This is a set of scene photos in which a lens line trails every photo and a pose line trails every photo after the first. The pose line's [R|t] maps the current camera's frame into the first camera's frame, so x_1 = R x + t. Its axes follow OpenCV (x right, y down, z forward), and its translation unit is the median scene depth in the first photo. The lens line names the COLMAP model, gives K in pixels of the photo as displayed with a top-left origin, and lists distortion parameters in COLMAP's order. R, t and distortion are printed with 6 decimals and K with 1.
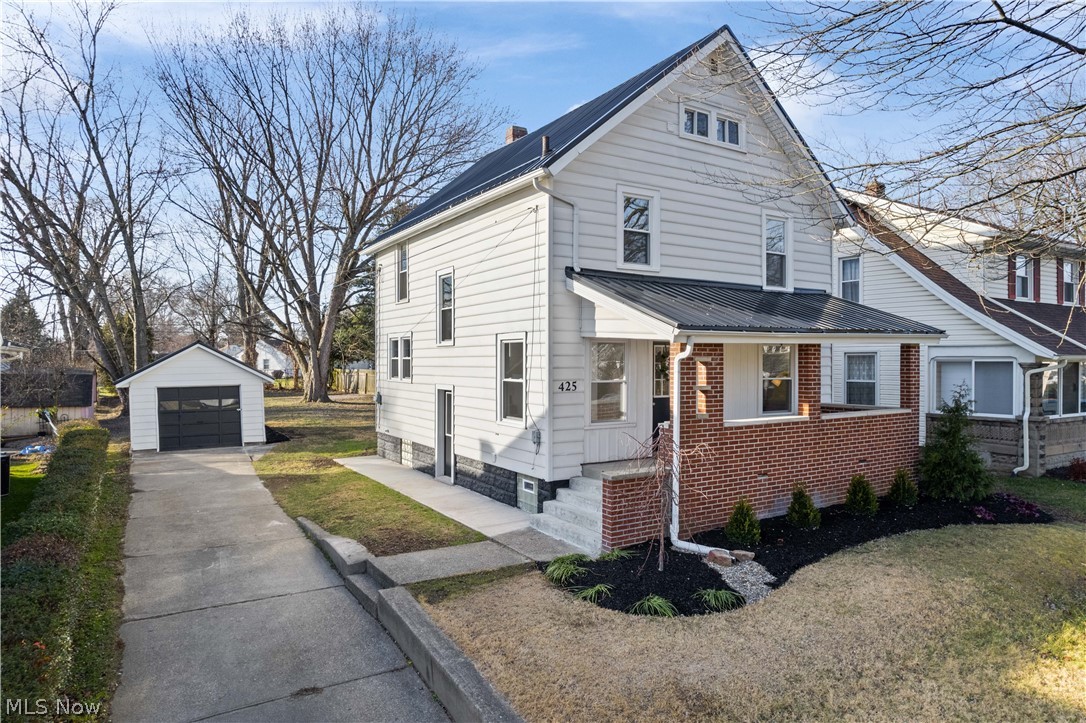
lens RADIAL K [[672.6, 0, 543.0], [0, 672.6, 361.5], [0, 0, 1]] dist [-0.054126, 0.002832]
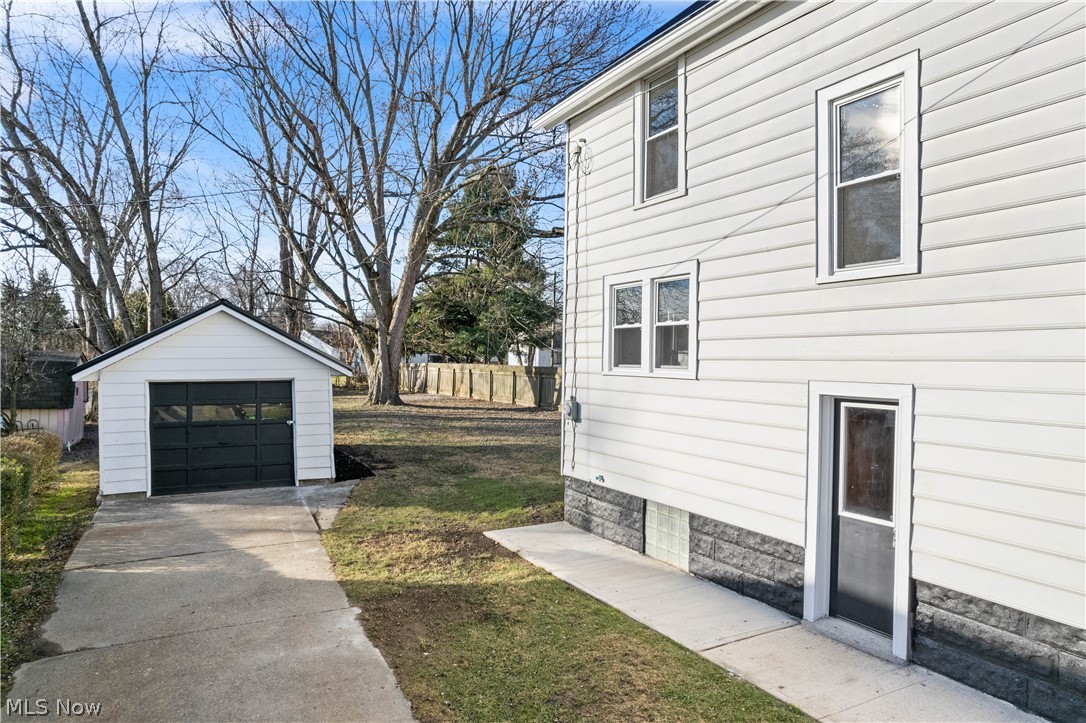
lens RADIAL K [[687.4, 0, 543.0], [0, 687.4, 361.5], [0, 0, 1]] dist [-0.058465, -0.000523]
pose [[0.998297, 0.012055, -0.057074, -0.217738], [-0.012012, 0.999927, 0.001092, 0.017465], [0.057083, -0.000405, 0.998369, 0.447909]]
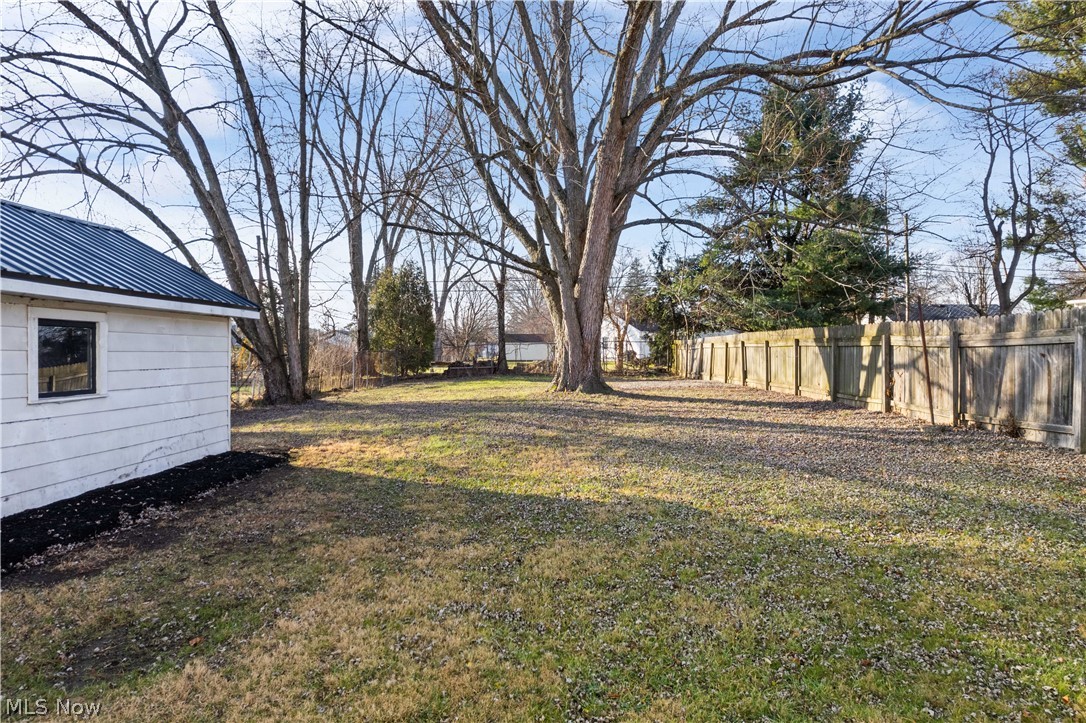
lens RADIAL K [[655.9, 0, 542.8], [0, 655.9, 344.8], [0, 0, 1]] dist [-0.106189, -0.000151]
pose [[0.826690, -0.006141, -0.562624, -0.172051], [-0.000778, 0.999927, -0.012057, 0.059658], [0.562657, 0.010405, 0.826625, 1.091392]]
